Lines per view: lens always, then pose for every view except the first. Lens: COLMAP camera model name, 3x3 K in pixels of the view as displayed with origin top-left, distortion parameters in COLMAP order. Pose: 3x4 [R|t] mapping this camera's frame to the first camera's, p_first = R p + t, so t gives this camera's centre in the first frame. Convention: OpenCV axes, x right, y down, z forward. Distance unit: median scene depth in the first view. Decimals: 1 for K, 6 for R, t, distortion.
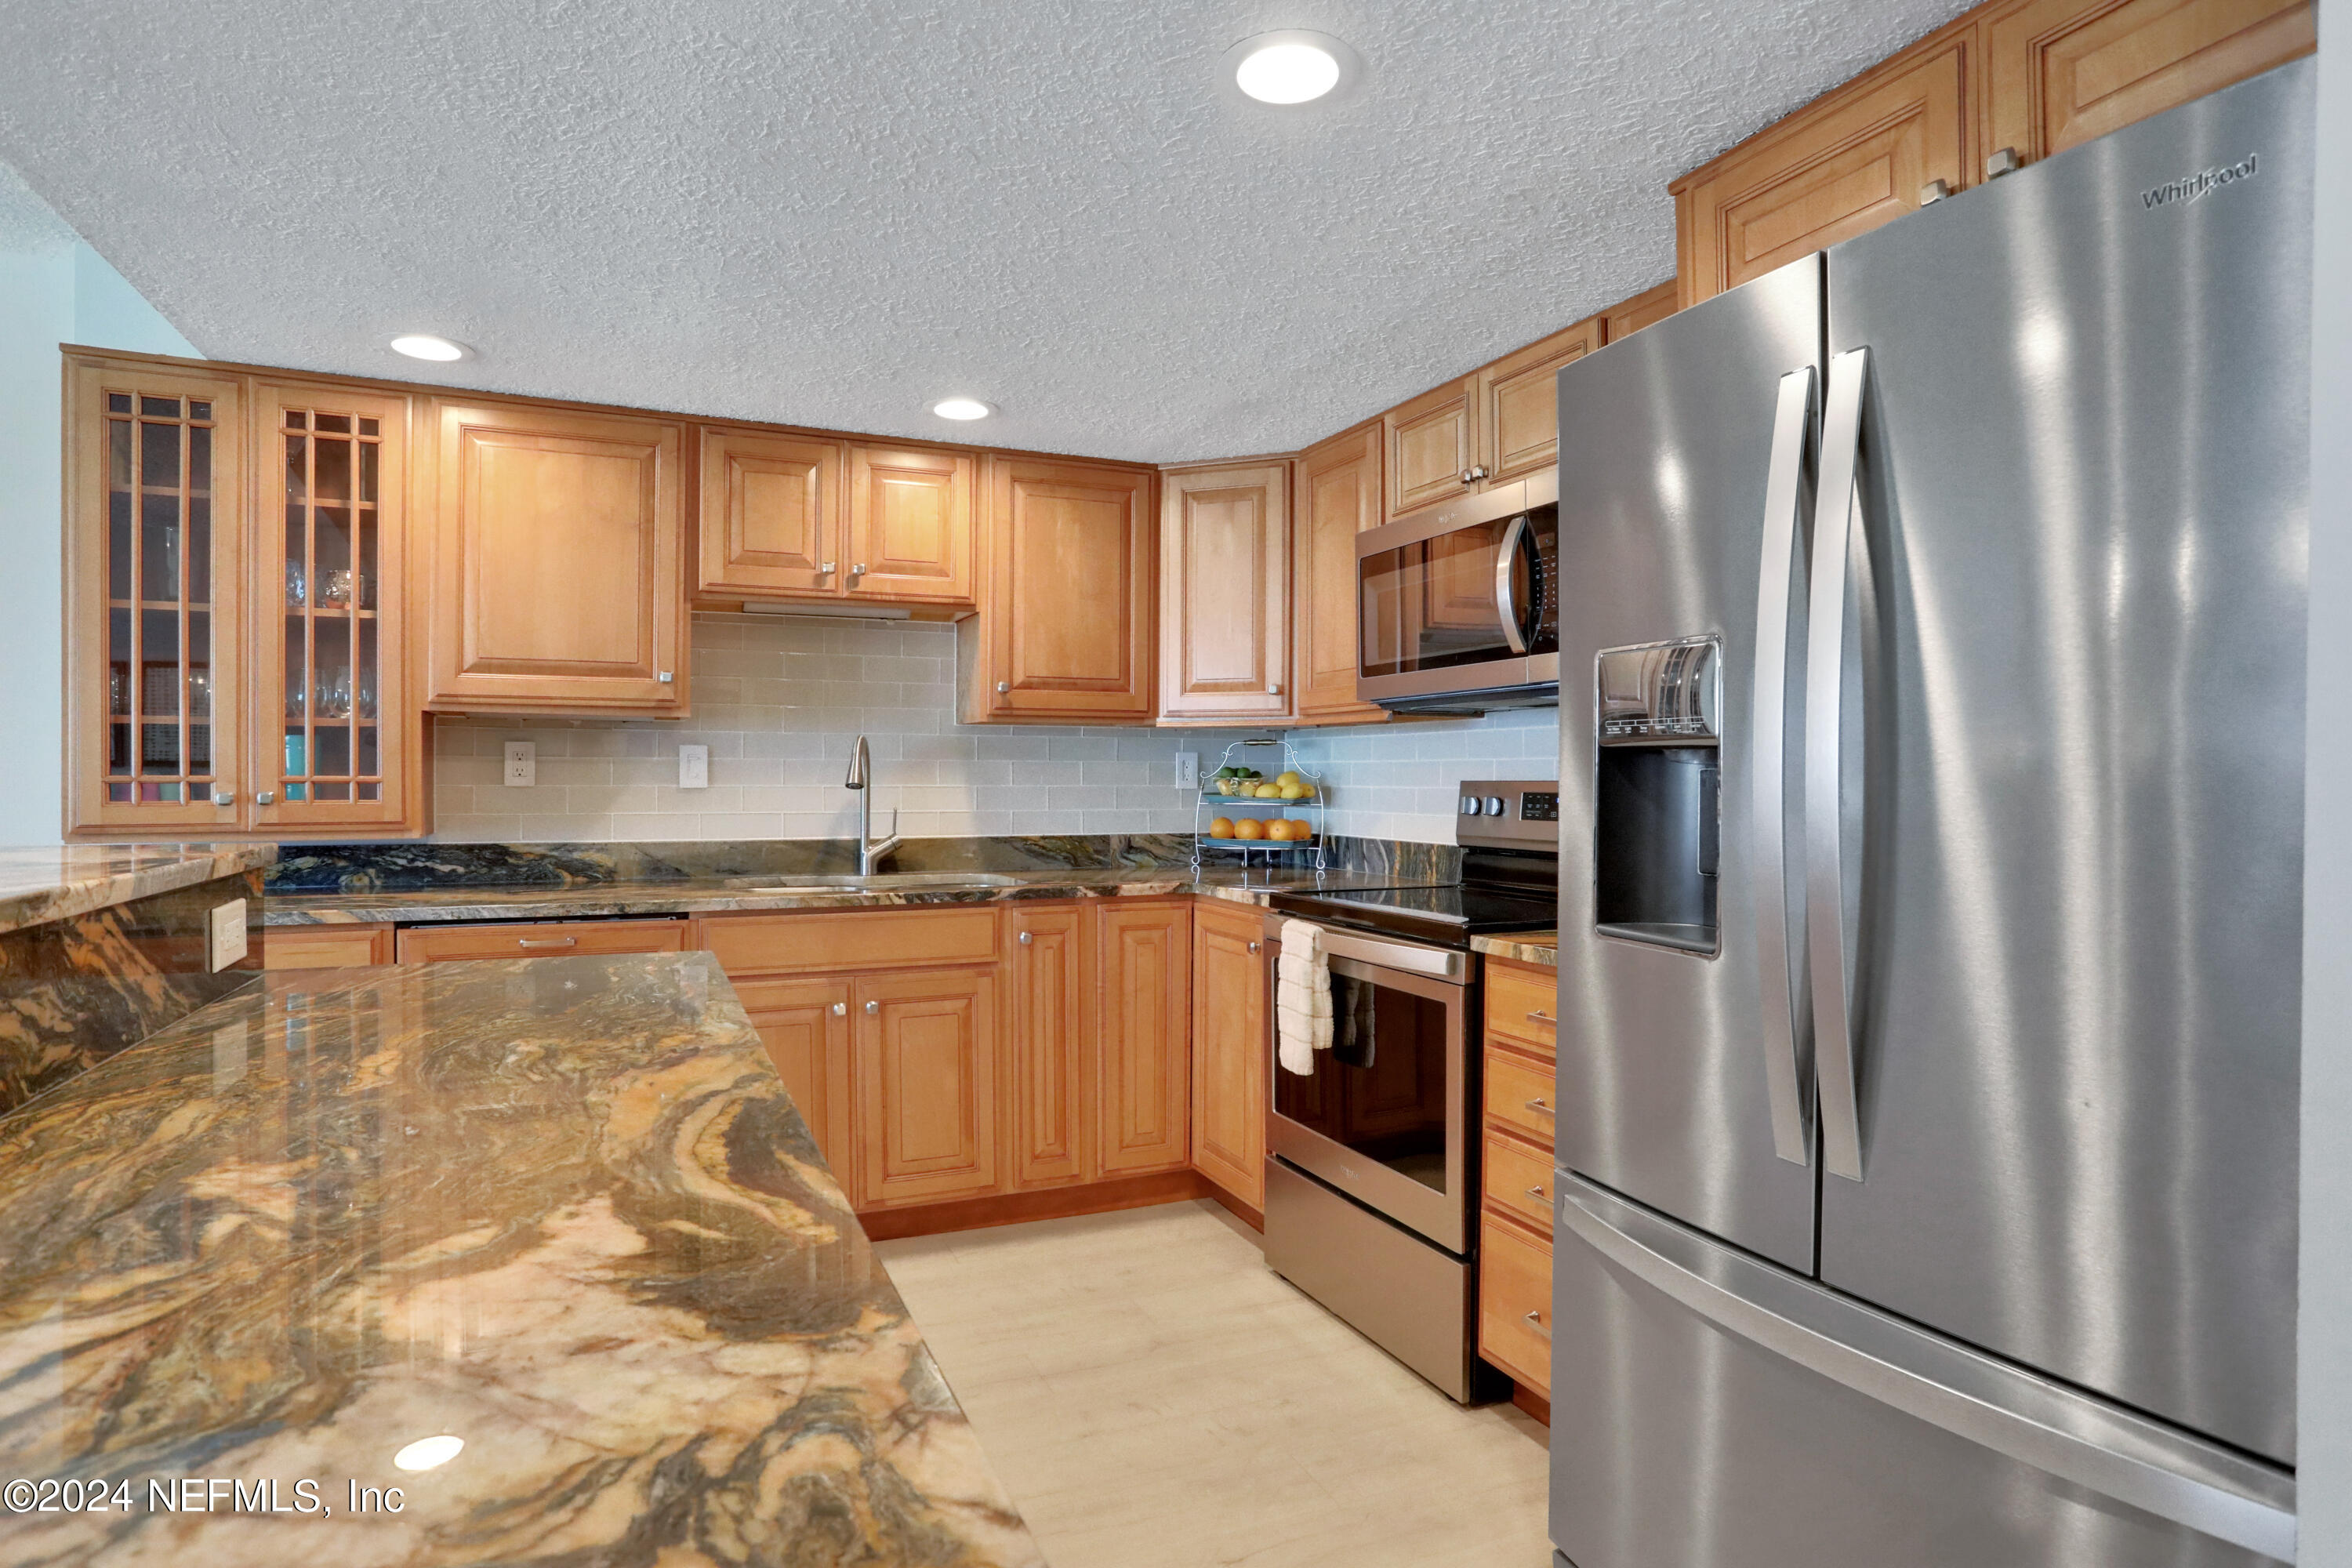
lens RADIAL K [[1222.9, 0, 1176.0], [0, 1222.9, 784.0], [0, 0, 1]] dist [-0.056524, 0.027275]
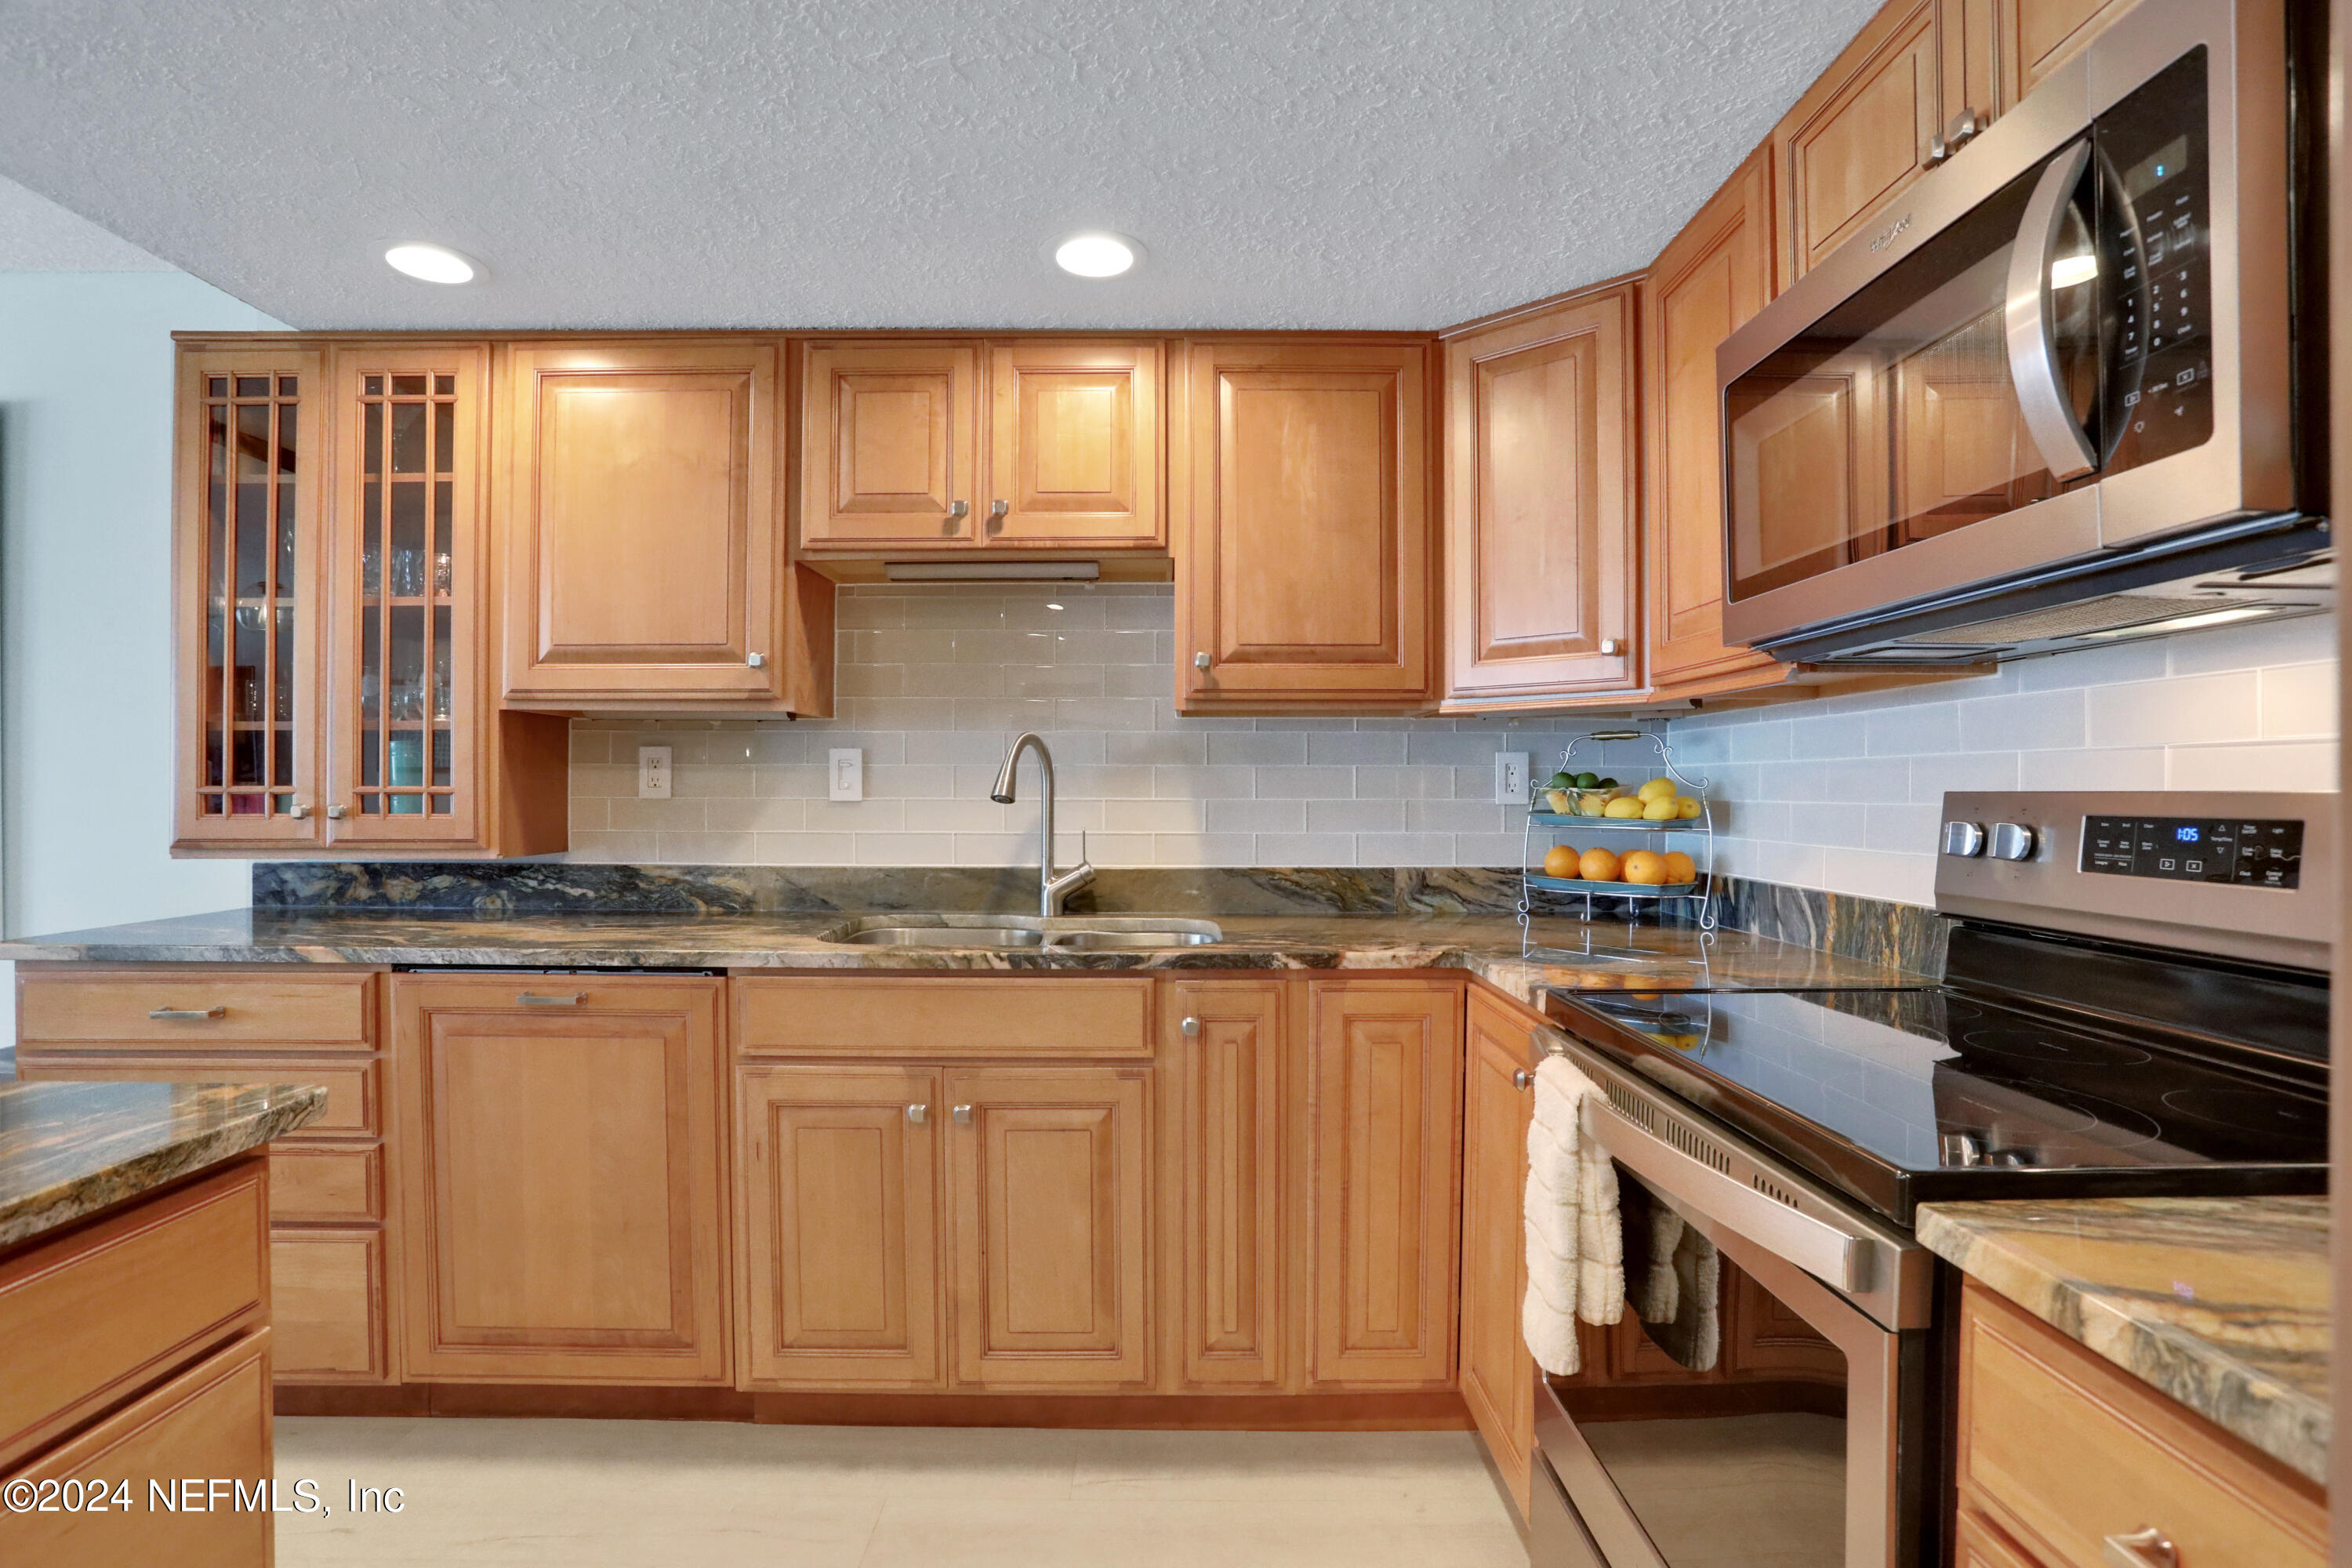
lens RADIAL K [[1142.4, 0, 1178.3], [0, 1142.4, 791.3], [0, 0, 1]] dist [-0.083834, 0.045041]
pose [[0.917802, -0.000765, -0.397038, 0.116183], [-0.001376, 0.999986, -0.005107, 0.000226], [0.397036, 0.005233, 0.917788, 0.413697]]
